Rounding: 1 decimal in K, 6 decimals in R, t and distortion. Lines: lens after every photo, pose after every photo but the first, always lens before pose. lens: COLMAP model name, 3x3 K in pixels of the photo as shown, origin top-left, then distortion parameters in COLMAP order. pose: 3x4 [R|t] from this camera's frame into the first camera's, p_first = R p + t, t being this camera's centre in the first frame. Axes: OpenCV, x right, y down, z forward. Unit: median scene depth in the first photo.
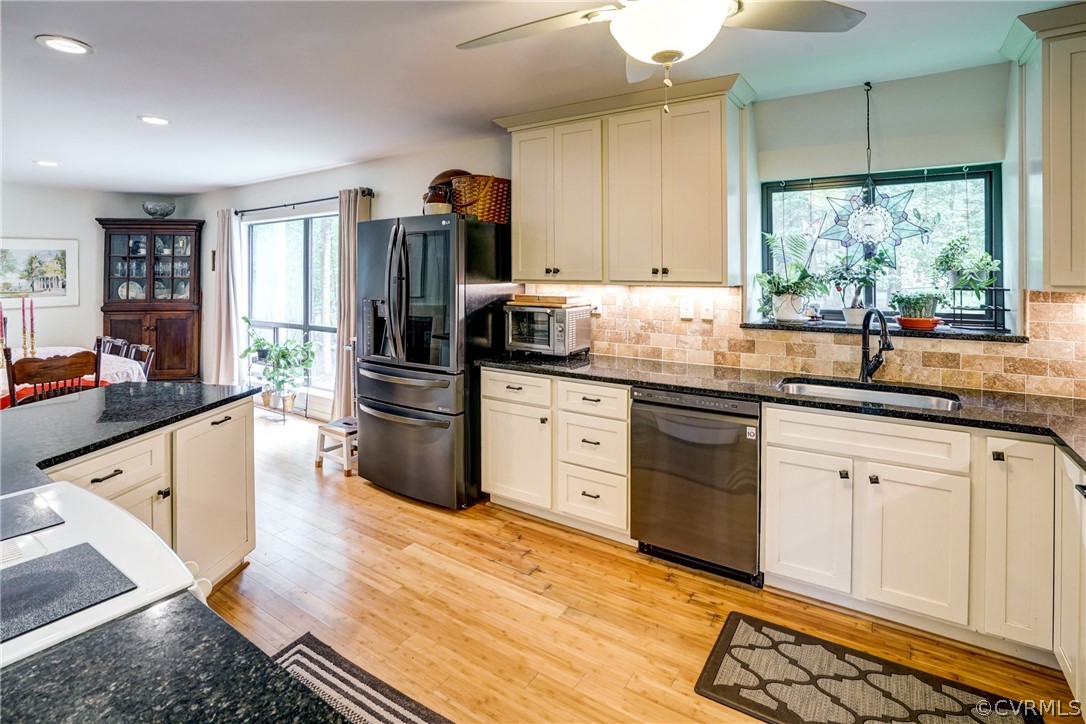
lens RADIAL K [[542.9, 0, 551.1], [0, 542.9, 275.0], [0, 0, 1]] dist [-0.050712, 0.015970]
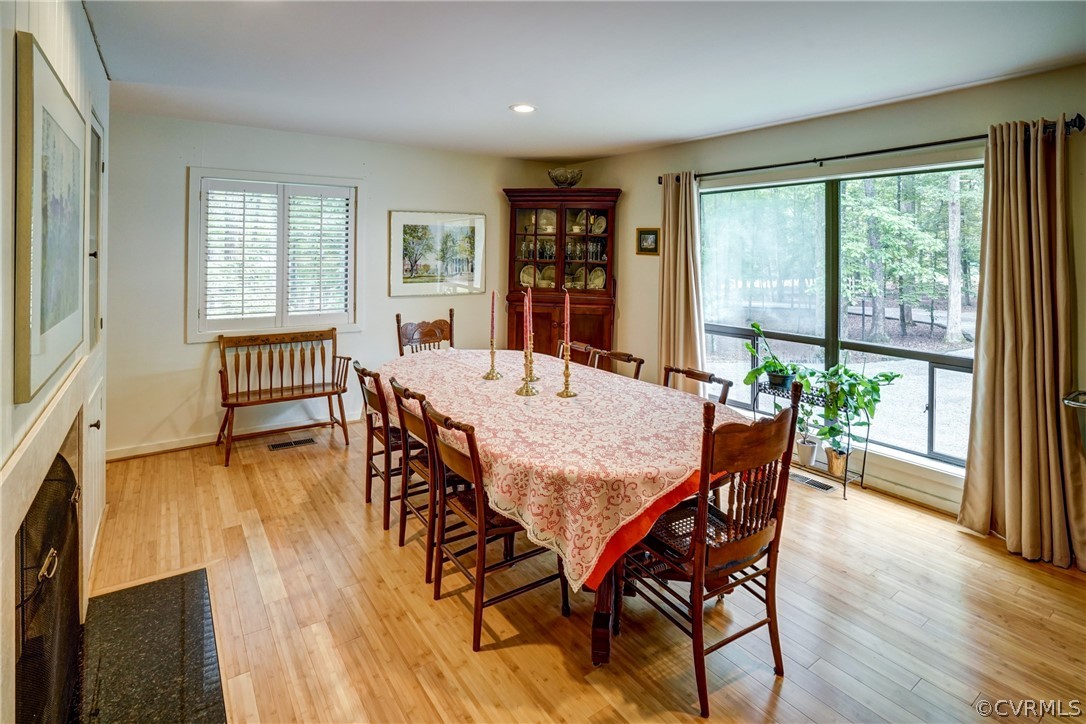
lens RADIAL K [[542.9, 0, 528.0], [0, 542.9, 248.9], [0, 0, 1]] dist [-0.050712, 0.015970]
pose [[0.927693, 0.013739, -0.373091, -0.918786], [-0.019277, 0.999752, -0.011117, -0.007213], [0.372846, 0.017505, 0.927728, 0.398143]]
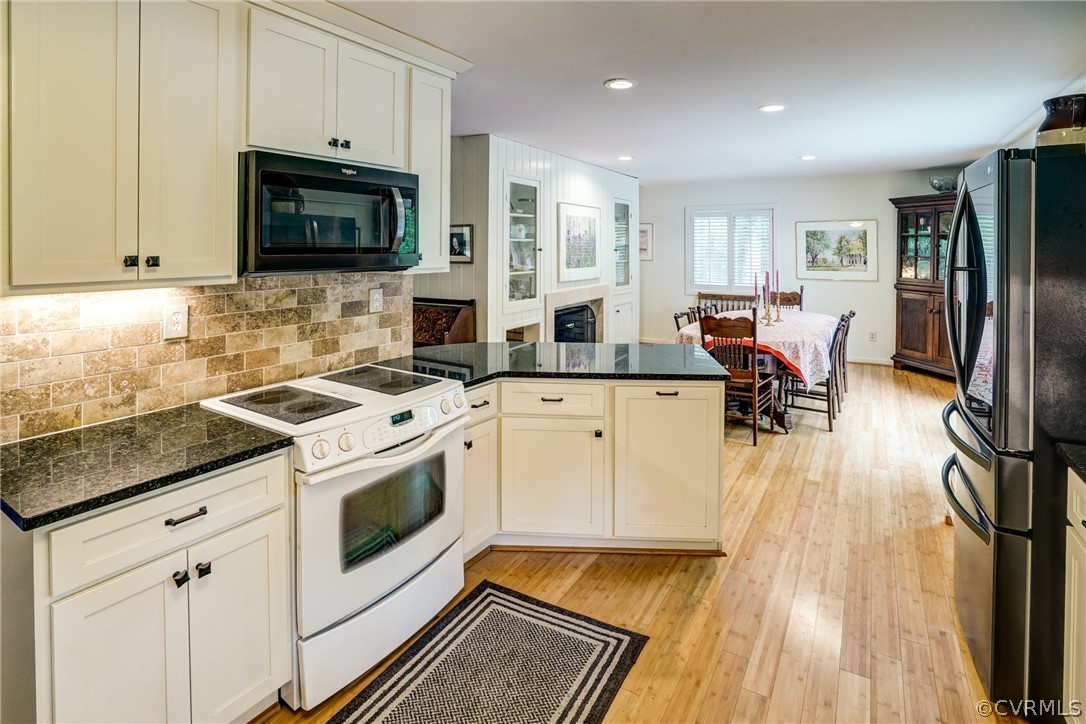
lens RADIAL K [[542.9, 0, 543.6], [0, 542.9, 254.9], [0, 0, 1]] dist [-0.050712, 0.015970]
pose [[0.037972, 0.021775, -0.999042, 0.300038], [-0.016218, 0.999644, 0.021172, -0.014175], [0.999147, 0.015398, 0.038312, 0.495740]]
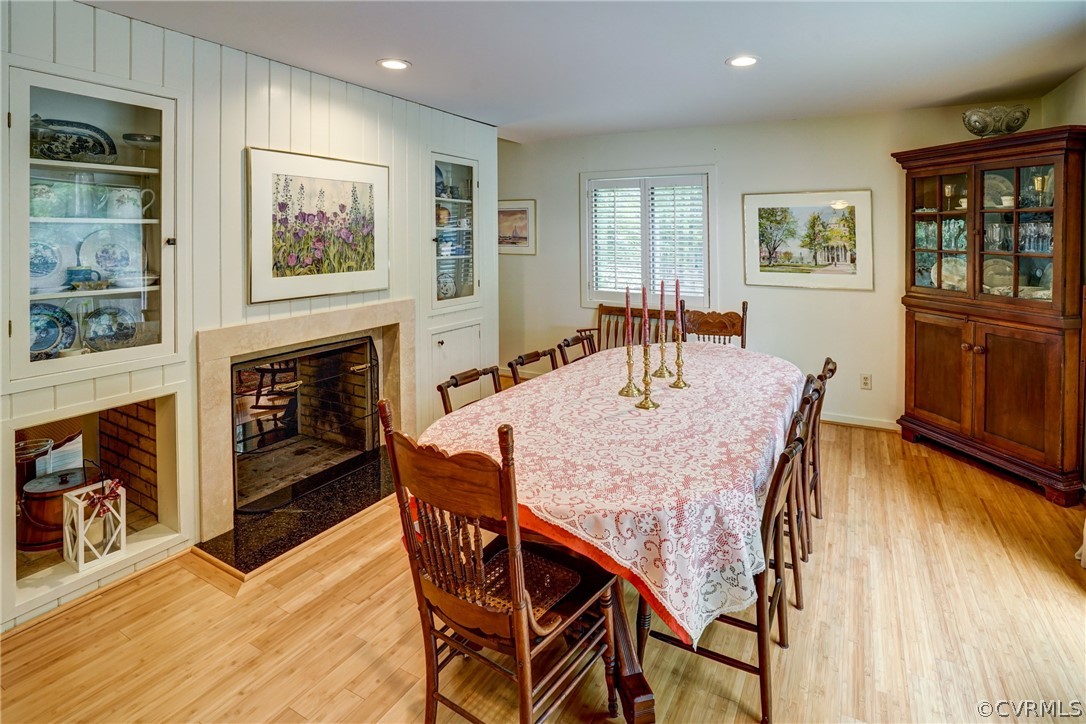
lens RADIAL K [[542.9, 0, 553.1], [0, 542.9, 232.0], [0, 0, 1]] dist [-0.050712, 0.015970]
pose [[0.071745, 0.003492, -0.997417, -0.488368], [-0.015683, 0.999874, 0.002373, -0.017817], [0.997300, 0.015472, 0.071790, 1.008126]]
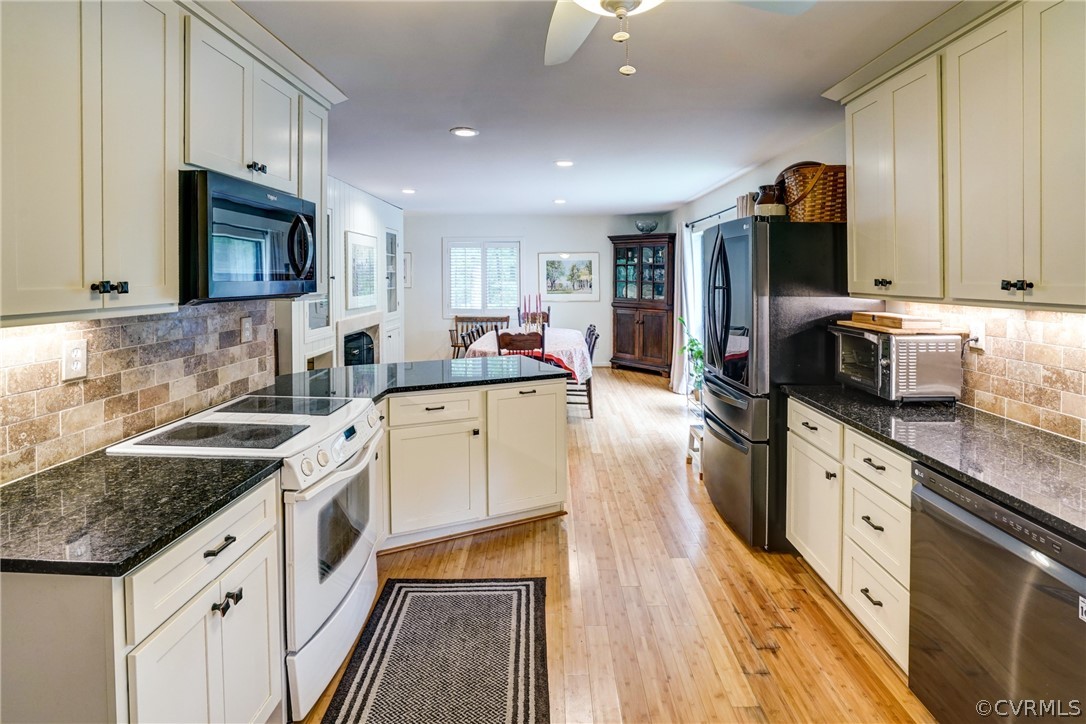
lens RADIAL K [[542.9, 0, 533.2], [0, 542.9, 287.9], [0, 0, 1]] dist [-0.050712, 0.015970]
pose [[0.529082, 0.027034, -0.848140, 0.353149], [-0.016112, 0.999632, 0.021811, -0.007295], [0.848418, 0.002125, 0.529323, 0.211822]]
